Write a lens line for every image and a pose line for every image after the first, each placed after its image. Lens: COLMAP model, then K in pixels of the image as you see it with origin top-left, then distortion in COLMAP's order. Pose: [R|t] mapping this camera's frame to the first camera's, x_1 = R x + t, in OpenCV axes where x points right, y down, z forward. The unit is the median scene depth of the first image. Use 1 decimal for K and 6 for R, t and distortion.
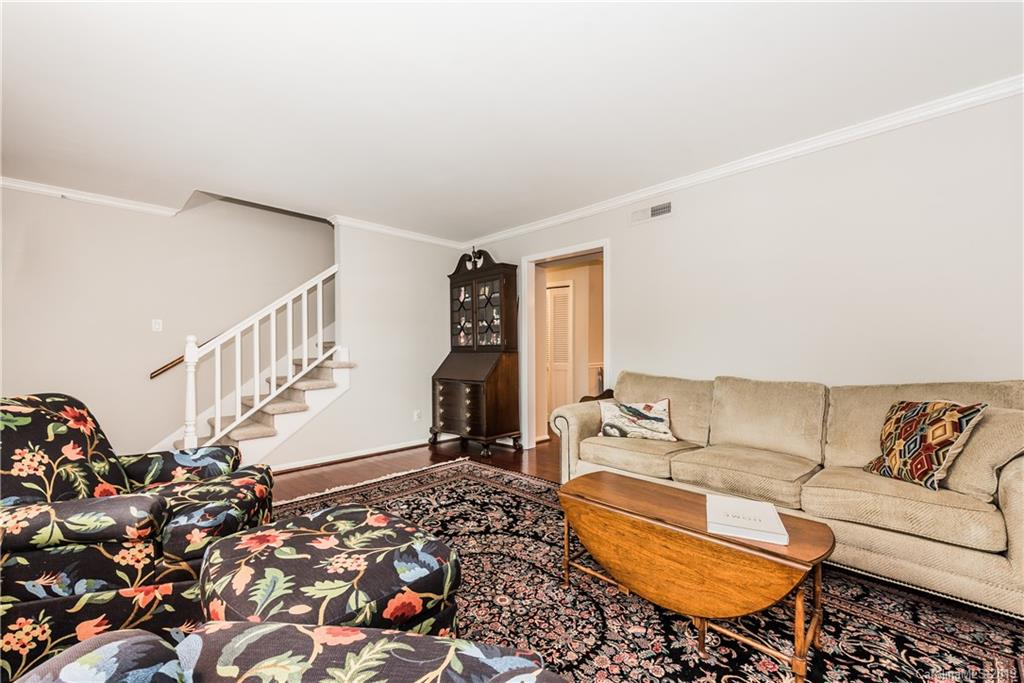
lens RADIAL K [[407.5, 0, 563.6], [0, 407.5, 346.9], [0, 0, 1]] dist [0.012012, 0.000024]
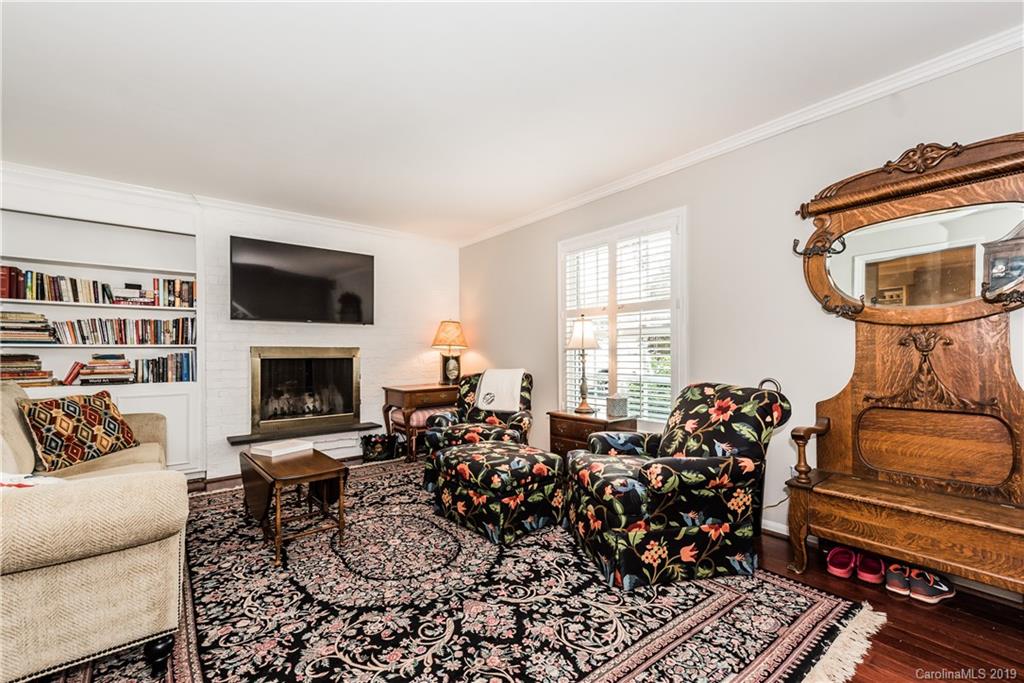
lens RADIAL K [[427.1, 0, 516.4], [0, 427.1, 348.8], [0, 0, 1]] dist [0.010065, -0.001161]
pose [[-0.977831, 0.009897, 0.209163, -0.579545], [0.007190, 0.999880, -0.013697, 0.009559], [-0.209274, -0.011889, -0.977785, 1.589968]]
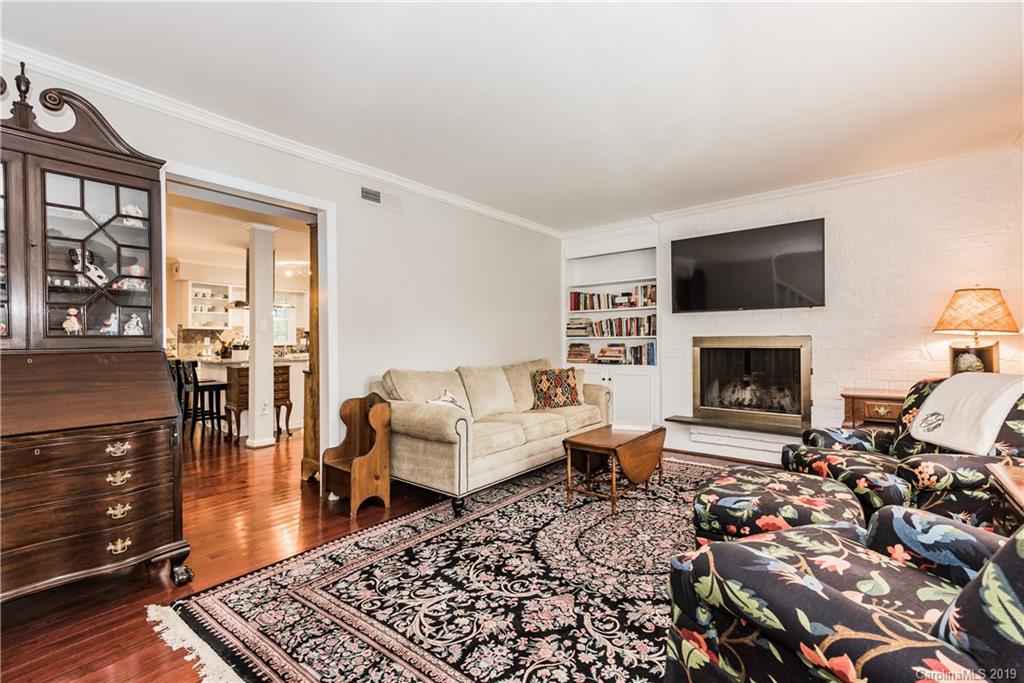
lens RADIAL K [[438.9, 0, 495.7], [0, 438.9, 337.4], [0, 0, 1]] dist [0.015333, -0.000260]
pose [[-0.000062, 0.017650, 0.999844, -1.083790], [-0.001372, 0.999843, -0.017650, 0.007855], [-0.999999, -0.001372, -0.000038, 1.022718]]
